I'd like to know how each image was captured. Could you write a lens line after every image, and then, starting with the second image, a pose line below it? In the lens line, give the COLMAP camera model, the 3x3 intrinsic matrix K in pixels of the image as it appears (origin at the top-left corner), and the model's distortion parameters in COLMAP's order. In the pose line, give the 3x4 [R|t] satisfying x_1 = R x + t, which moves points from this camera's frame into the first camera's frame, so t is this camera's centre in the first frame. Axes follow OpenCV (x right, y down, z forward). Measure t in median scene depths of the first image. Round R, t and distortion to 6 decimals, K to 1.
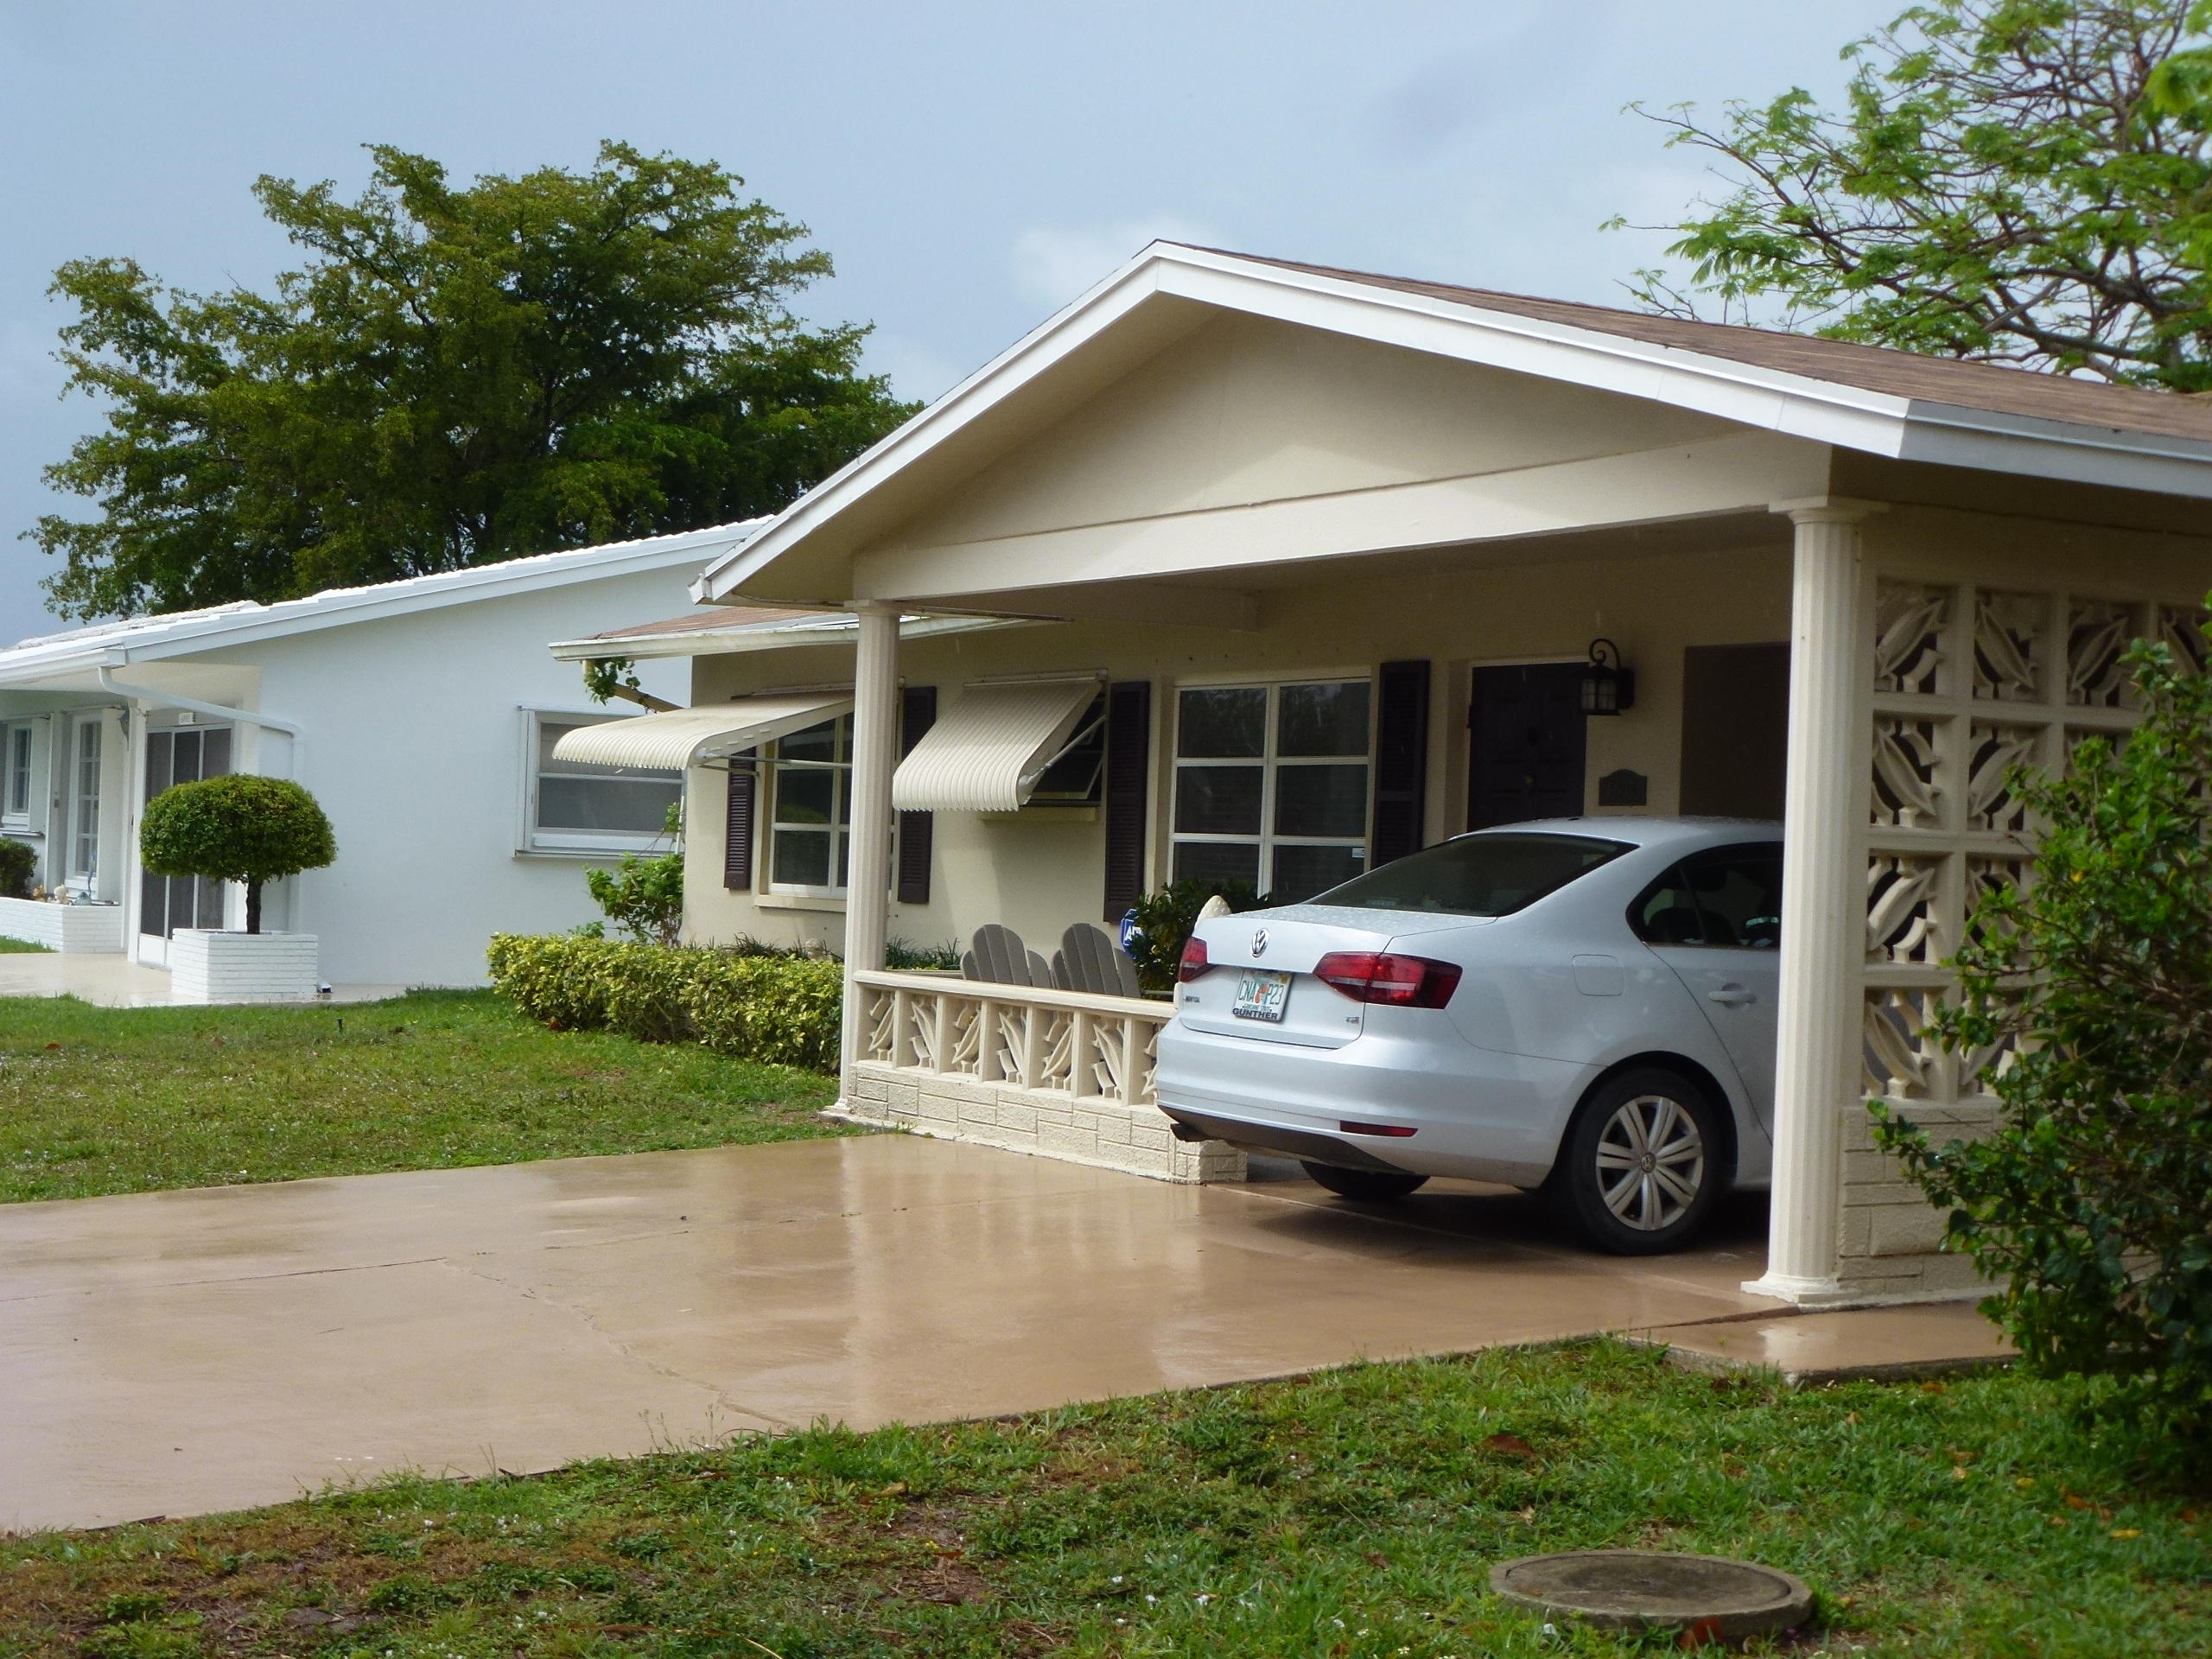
lens RADIAL K [[3136.2, 0, 1106.5], [0, 3136.2, 832.6], [0, 0, 1]] dist [0.151945, 0.000000]
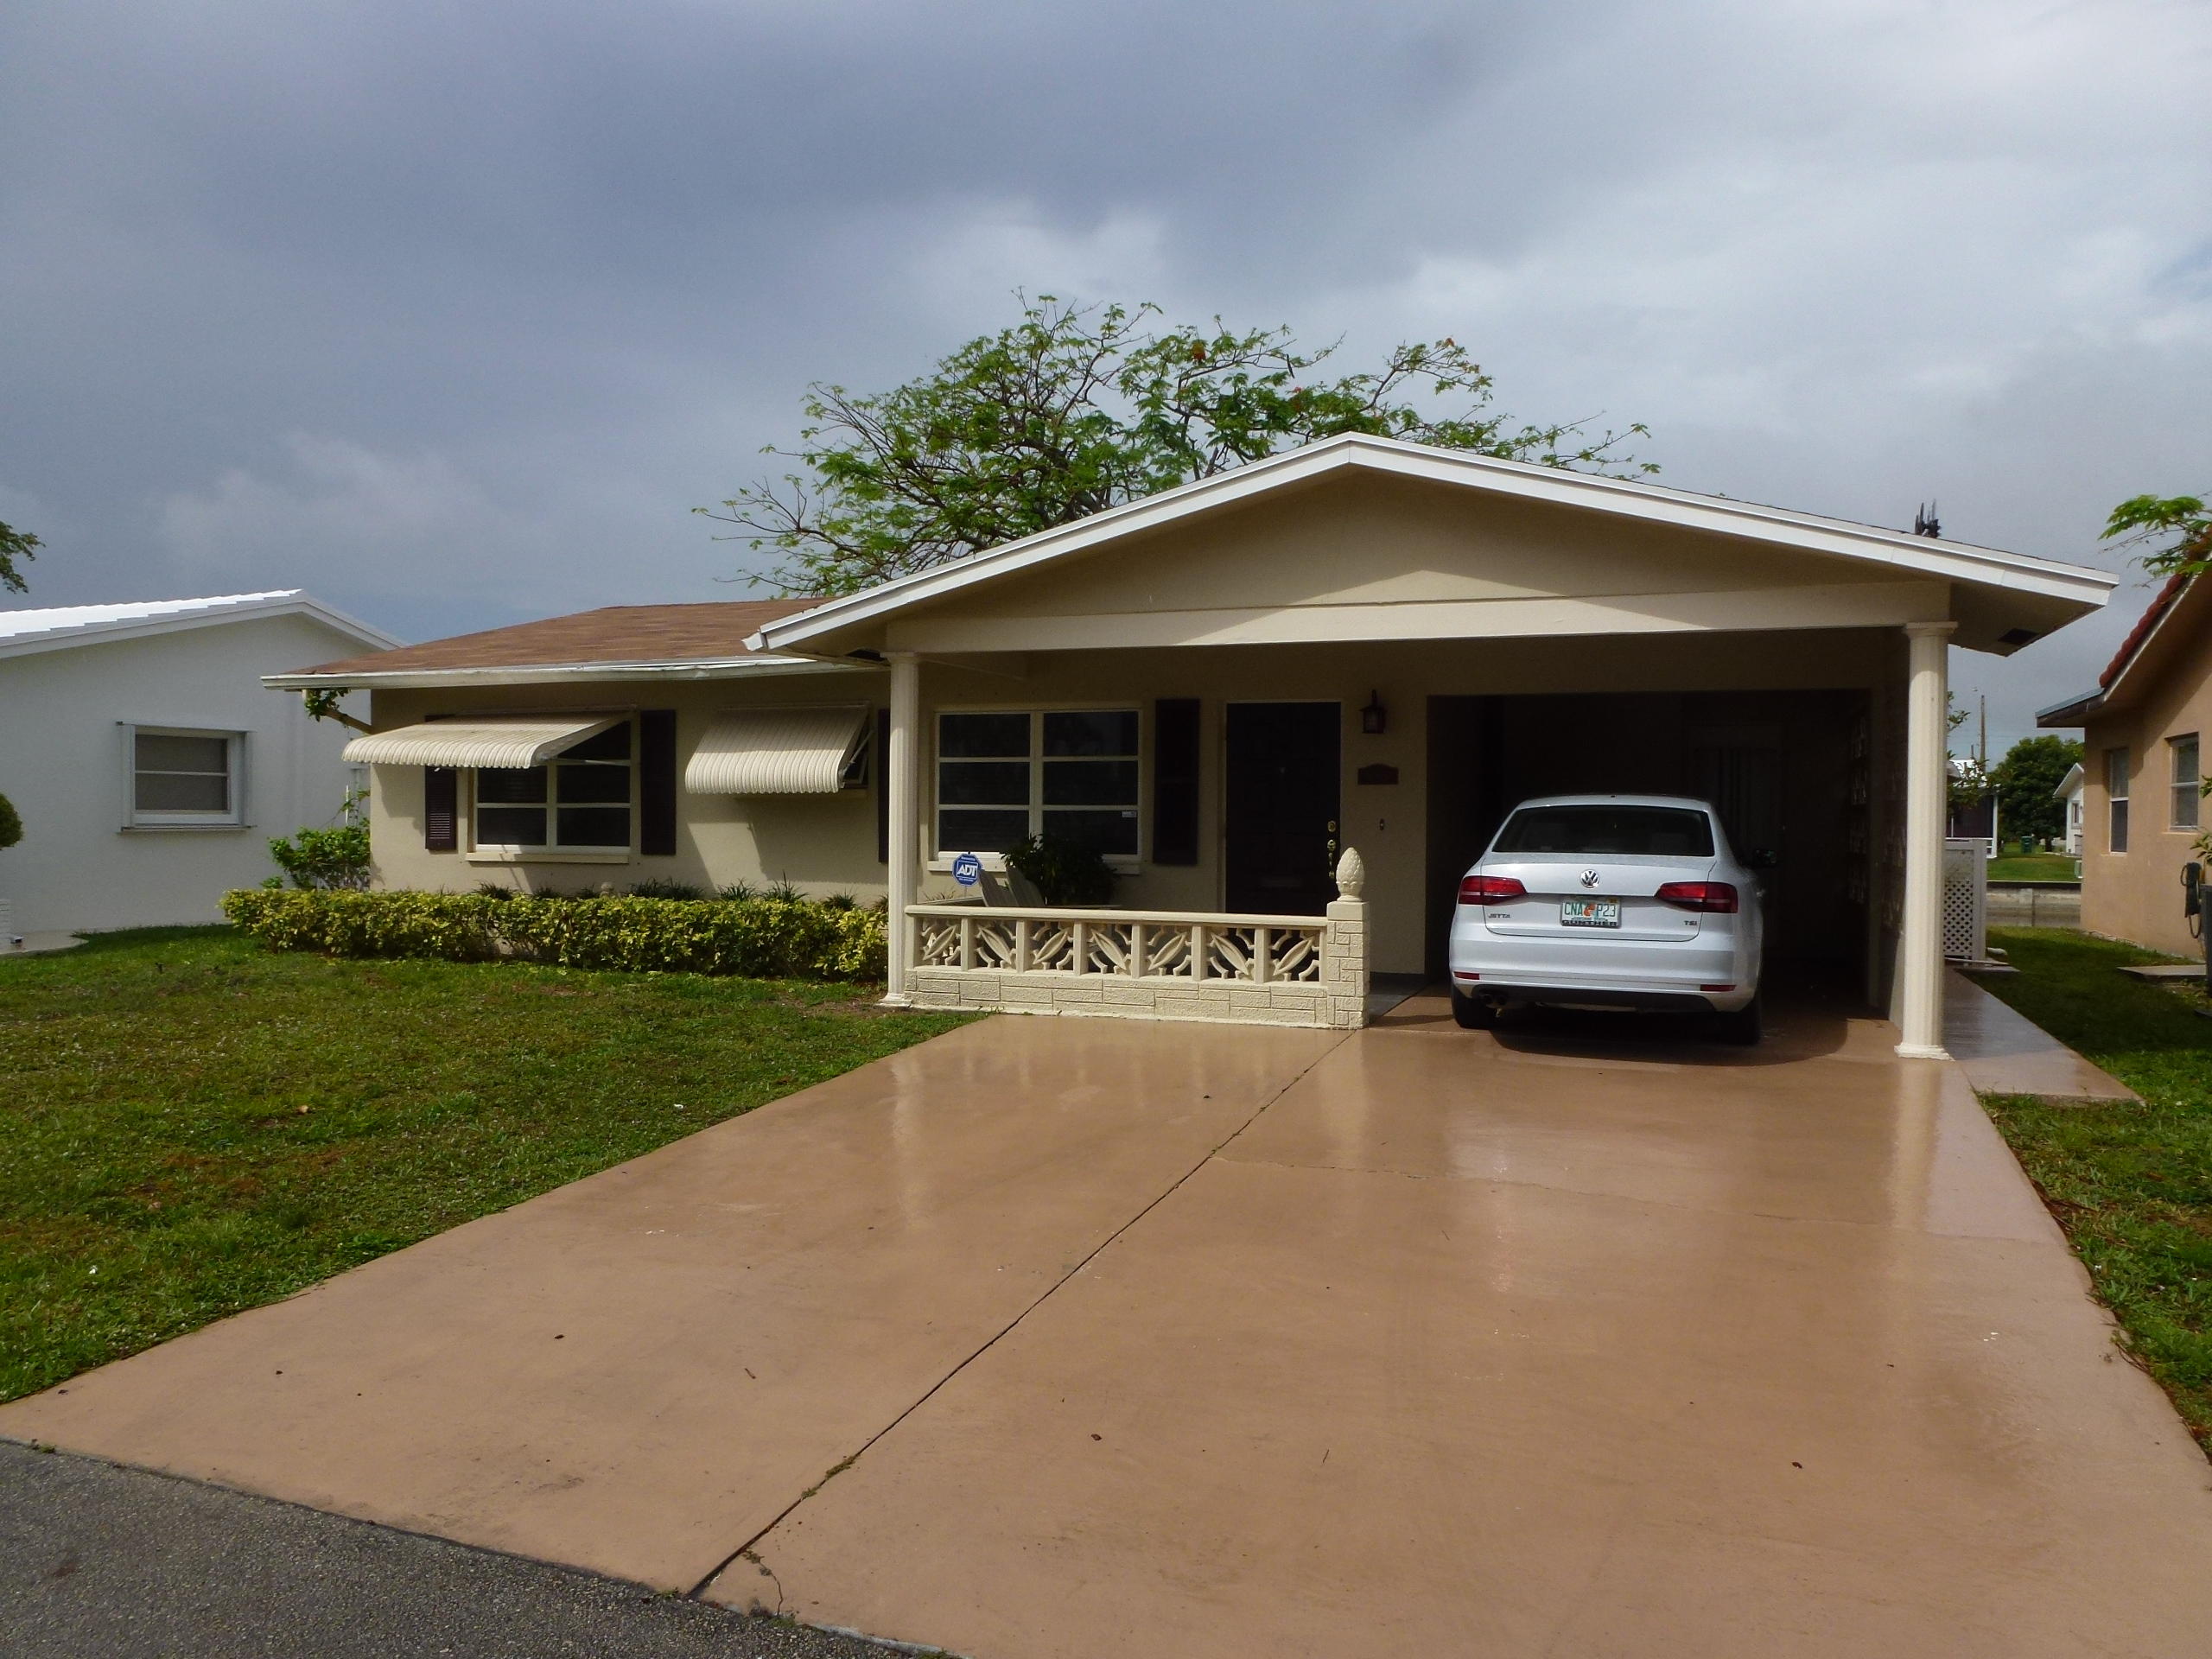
lens RADIAL K [[1553.5, 0, 1105.3], [0, 1553.5, 826.2], [0, 0, 1]] dist [-0.003195, 0.002759]
pose [[0.798994, -0.039797, 0.600021, -0.435809], [0.021583, 0.999063, 0.037524, -0.018603], [-0.600951, -0.017031, 0.799104, 0.360141]]
